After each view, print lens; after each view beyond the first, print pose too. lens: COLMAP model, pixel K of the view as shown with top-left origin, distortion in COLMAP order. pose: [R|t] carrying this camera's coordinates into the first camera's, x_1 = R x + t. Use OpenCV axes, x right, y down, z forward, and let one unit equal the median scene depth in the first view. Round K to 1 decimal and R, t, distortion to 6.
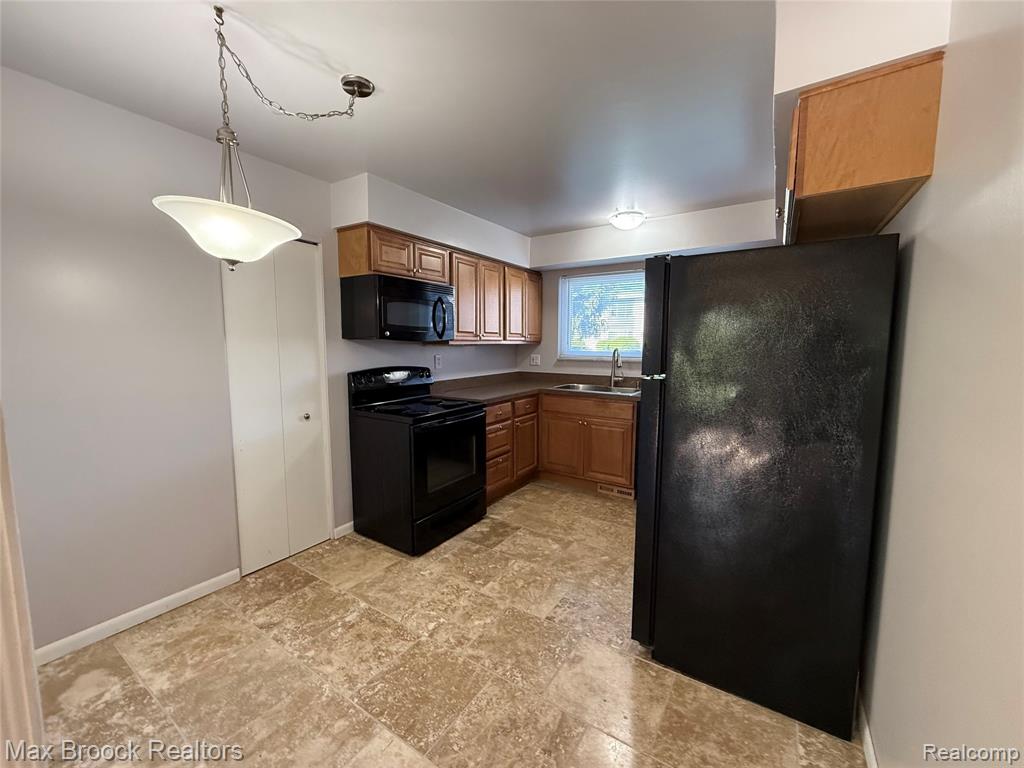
lens RADIAL K [[407.6, 0, 512.0], [0, 407.6, 384.0], [0, 0, 1]] dist [0.000554, -0.000007]
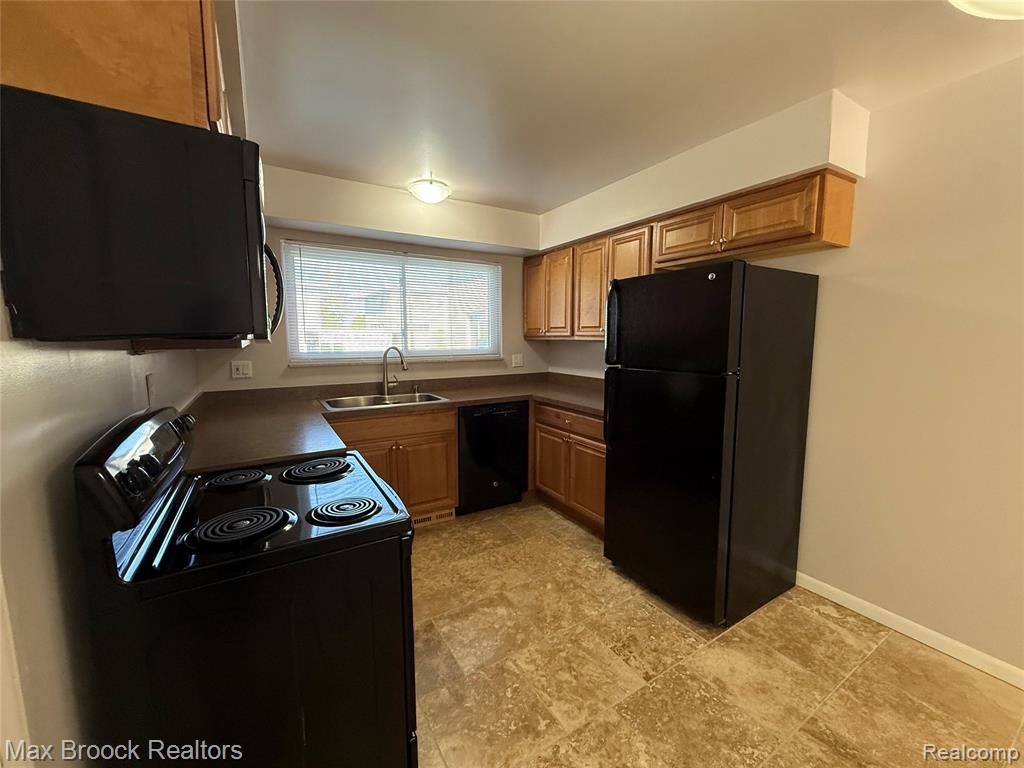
lens RADIAL K [[407.4, 0, 506.4], [0, 407.4, 382.8], [0, 0, 1]] dist [-0.001007, -0.000070]
pose [[0.439506, -0.101647, 0.892470, -0.541337], [0.096865, 0.993146, 0.065411, -0.070751], [-0.893001, 0.057700, 0.446340, 0.661285]]
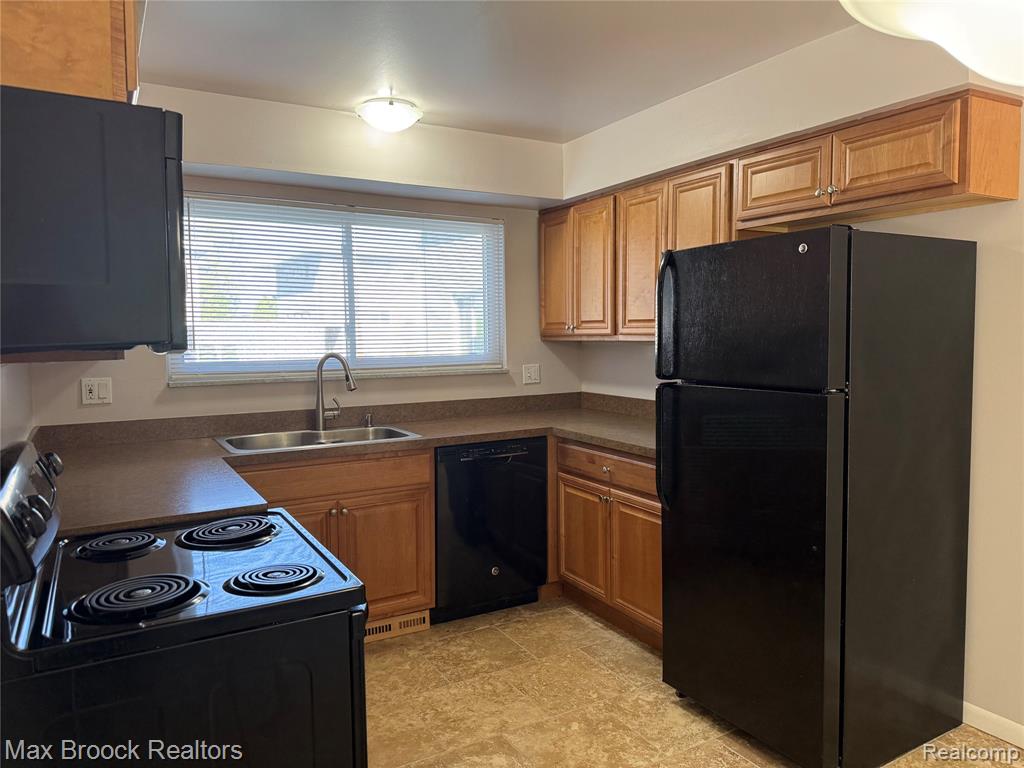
lens RADIAL K [[723.3, 0, 512.0], [0, 723.3, 384.0], [0, 0, 1]] dist [0.098009, -0.133539]
pose [[0.456205, -0.068951, 0.887200, -0.663359], [0.104207, 0.994273, 0.023688, -0.070621], [-0.883752, 0.081646, 0.460777, 0.570455]]
